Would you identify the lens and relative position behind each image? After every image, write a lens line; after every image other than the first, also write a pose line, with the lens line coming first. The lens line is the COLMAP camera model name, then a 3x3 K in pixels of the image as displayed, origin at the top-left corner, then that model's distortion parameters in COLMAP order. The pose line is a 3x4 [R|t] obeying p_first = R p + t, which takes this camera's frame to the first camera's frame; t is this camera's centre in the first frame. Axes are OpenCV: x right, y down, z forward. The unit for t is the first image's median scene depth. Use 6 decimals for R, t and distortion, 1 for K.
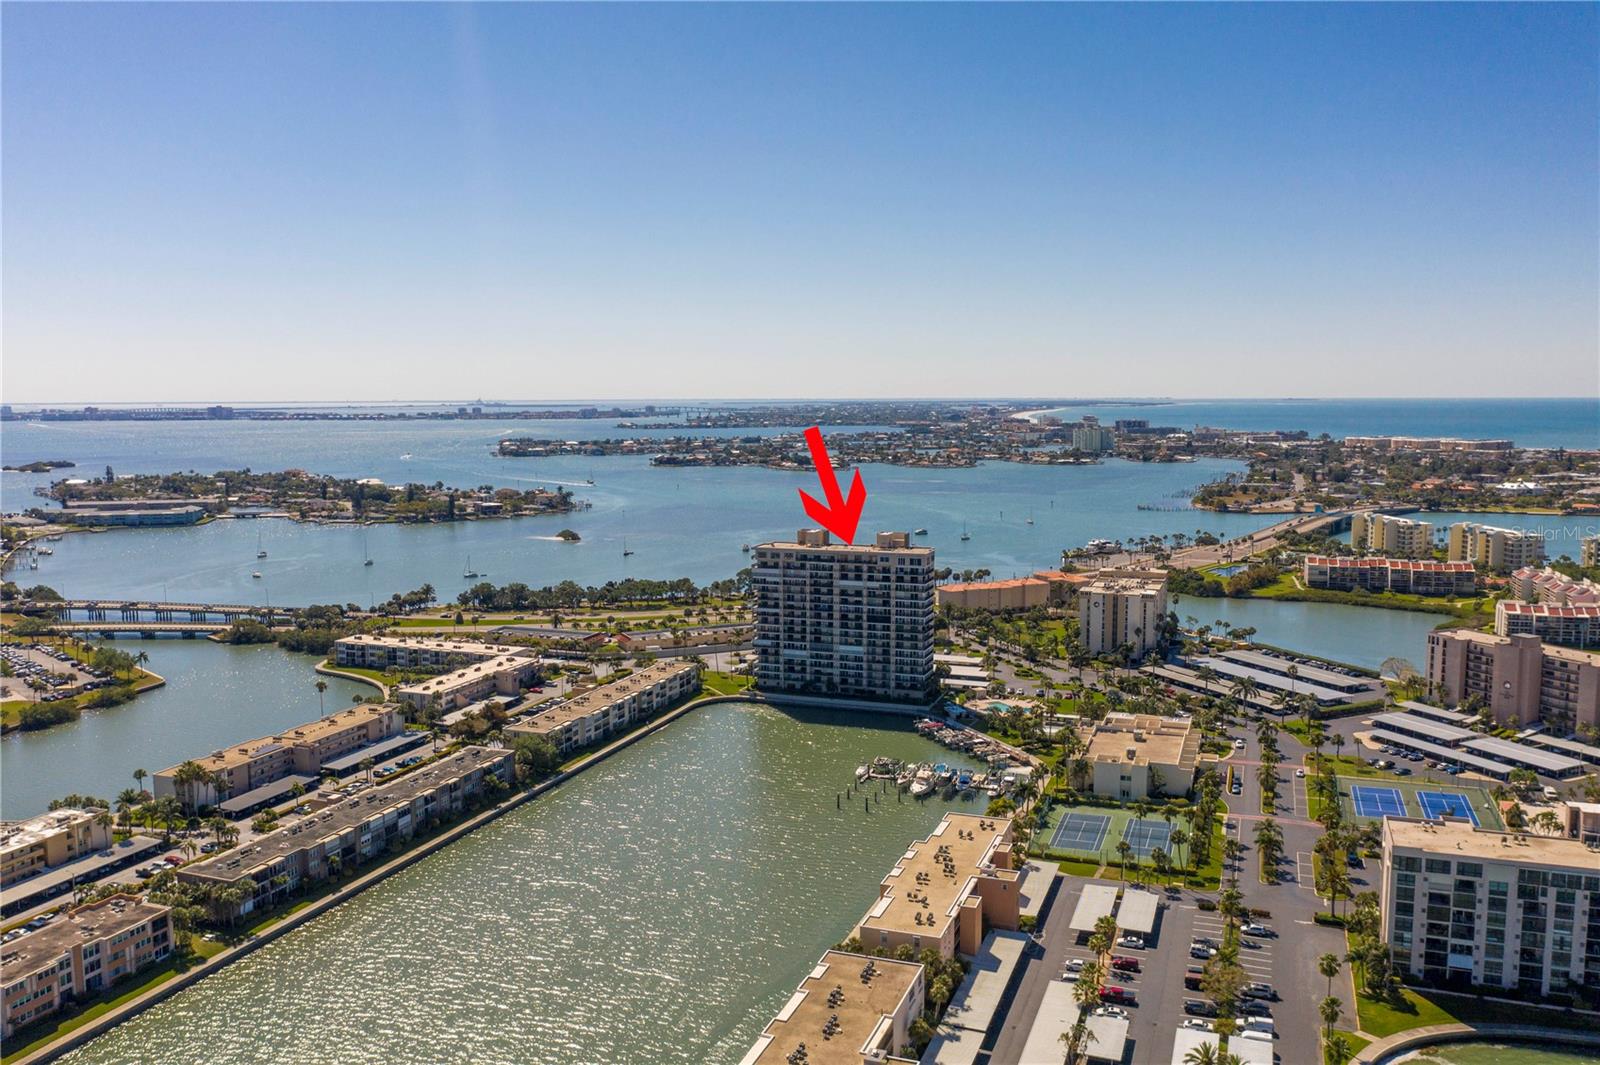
lens RADIAL K [[1247.8, 0, 800.0], [0, 1247.8, 532.5], [0, 0, 1]] dist [-0.008348, -0.001411]
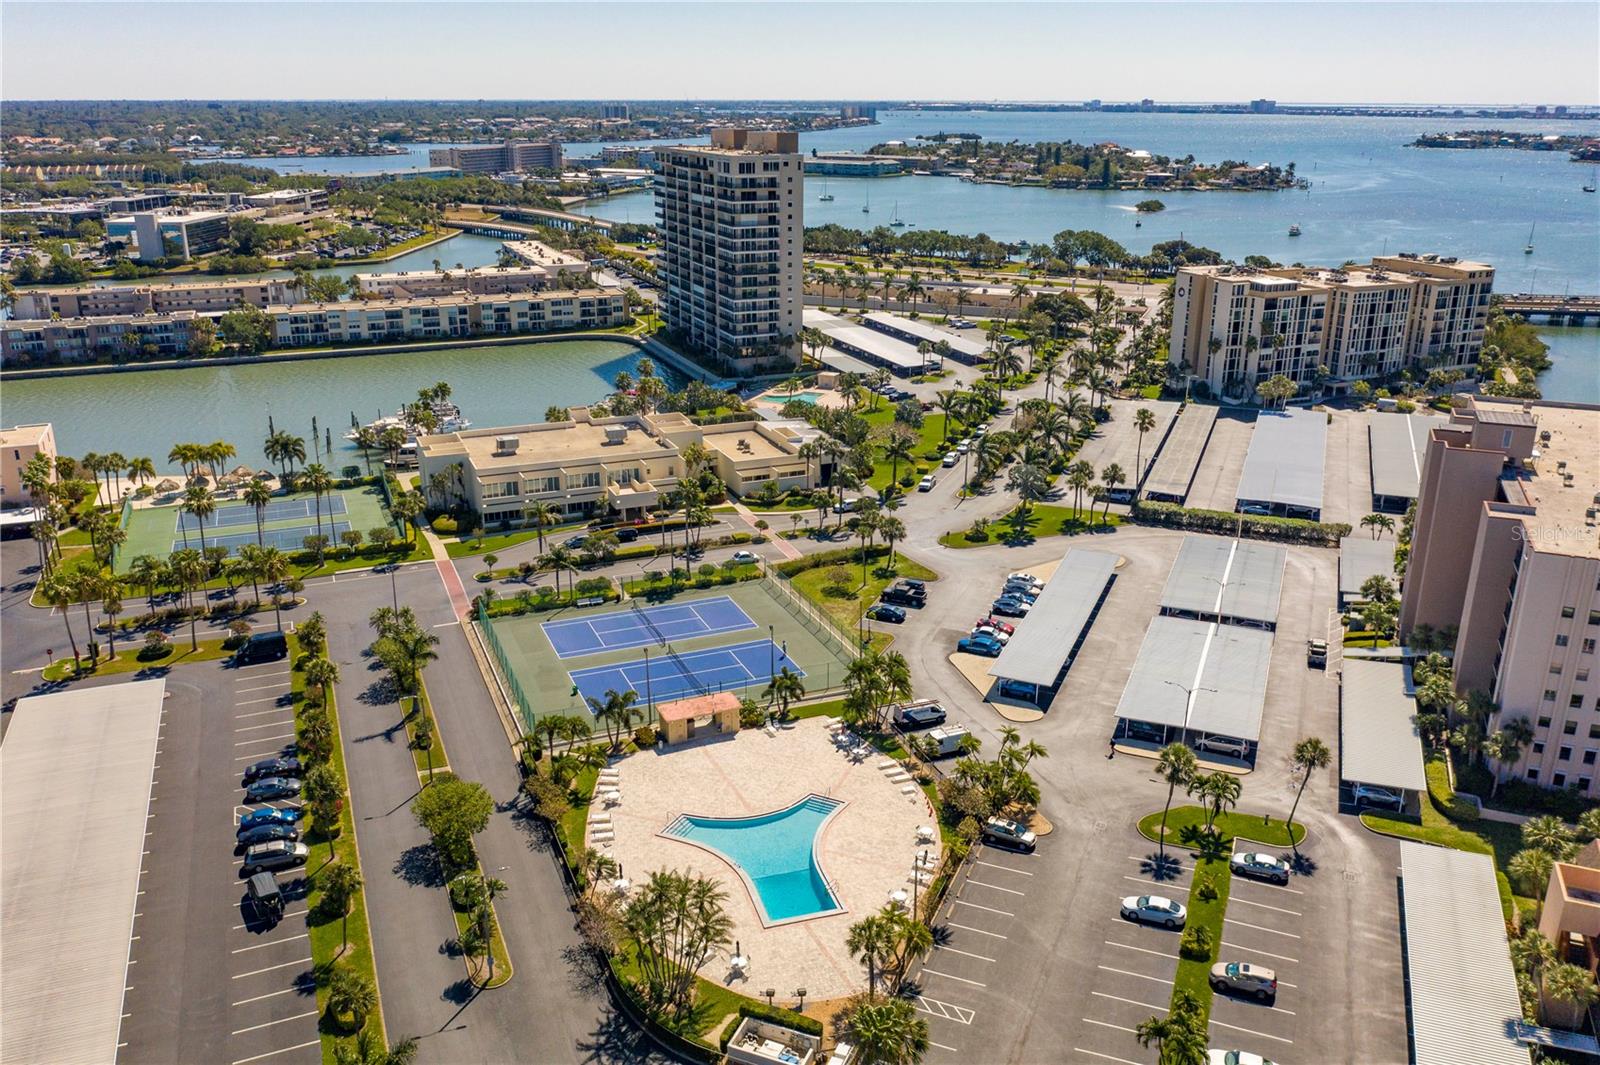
lens RADIAL K [[1247.8, 0, 800.0], [0, 1247.8, 532.5], [0, 0, 1]] dist [-0.008348, -0.001411]
pose [[0.687582, 0.248196, -0.682370, 0.668911], [-0.087980, 0.961320, 0.261006, 0.035167], [0.720757, -0.119428, 0.682823, 0.559209]]
